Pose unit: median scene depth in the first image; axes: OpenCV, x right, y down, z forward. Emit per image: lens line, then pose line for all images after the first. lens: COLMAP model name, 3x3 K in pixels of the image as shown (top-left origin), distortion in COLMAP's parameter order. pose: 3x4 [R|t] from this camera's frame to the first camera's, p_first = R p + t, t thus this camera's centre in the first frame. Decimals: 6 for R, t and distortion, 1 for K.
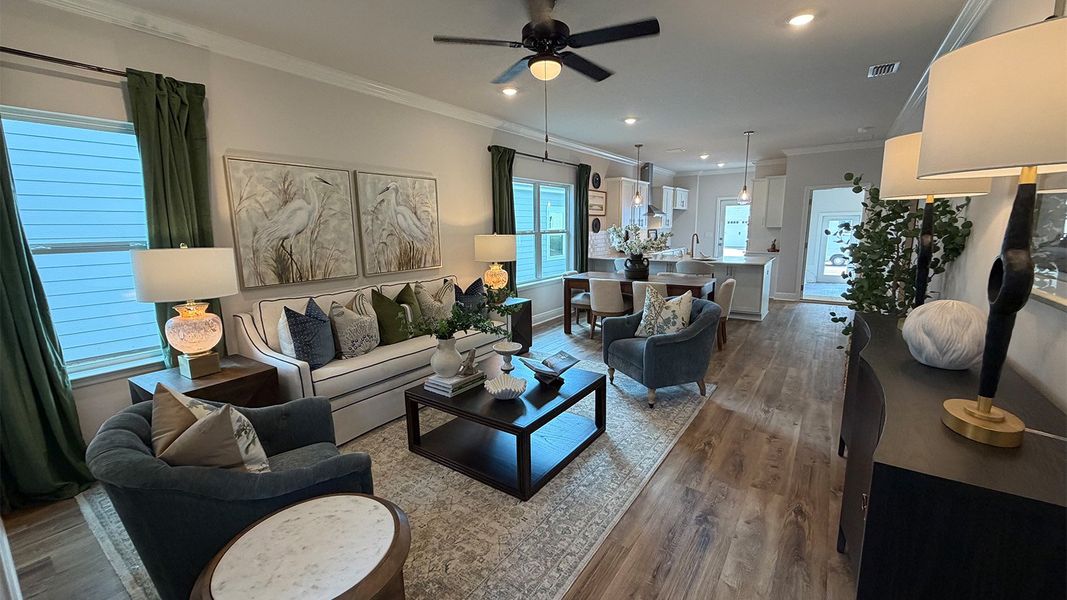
lens RADIAL K [[424.9, 0, 530.9], [0, 424.9, 296.6], [0, 0, 1]] dist [0.000535, 0.000010]
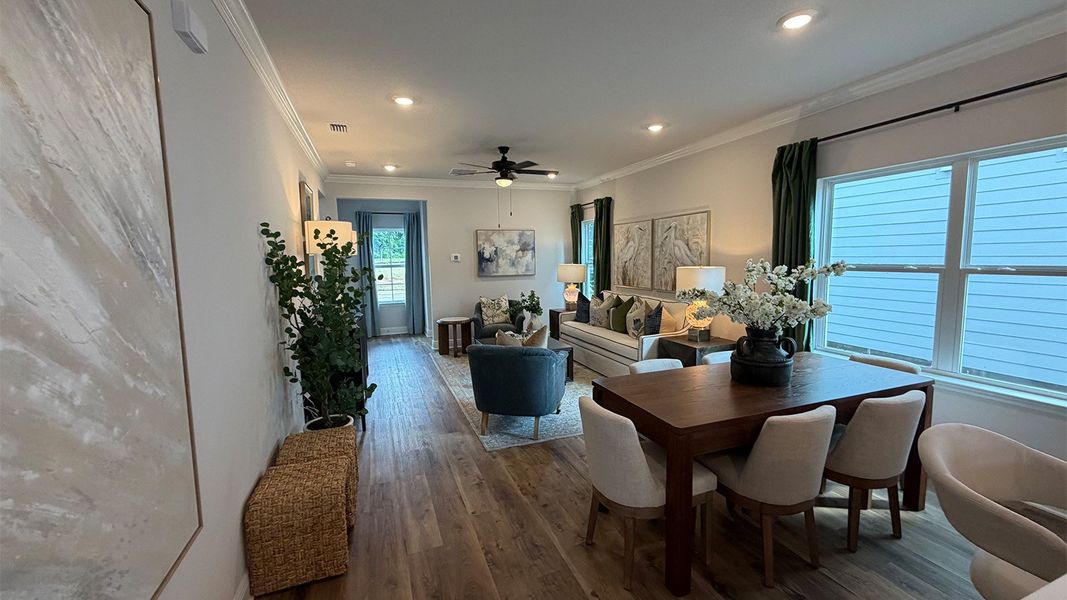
lens RADIAL K [[424.9, 0, 530.9], [0, 424.9, 296.6], [0, 0, 1]] dist [0.000535, 0.000010]
pose [[-0.562191, 0.099535, -0.820996, 1.184715], [-0.113676, 0.974007, 0.195927, -0.299463], [0.819157, 0.203476, -0.536264, 1.642697]]
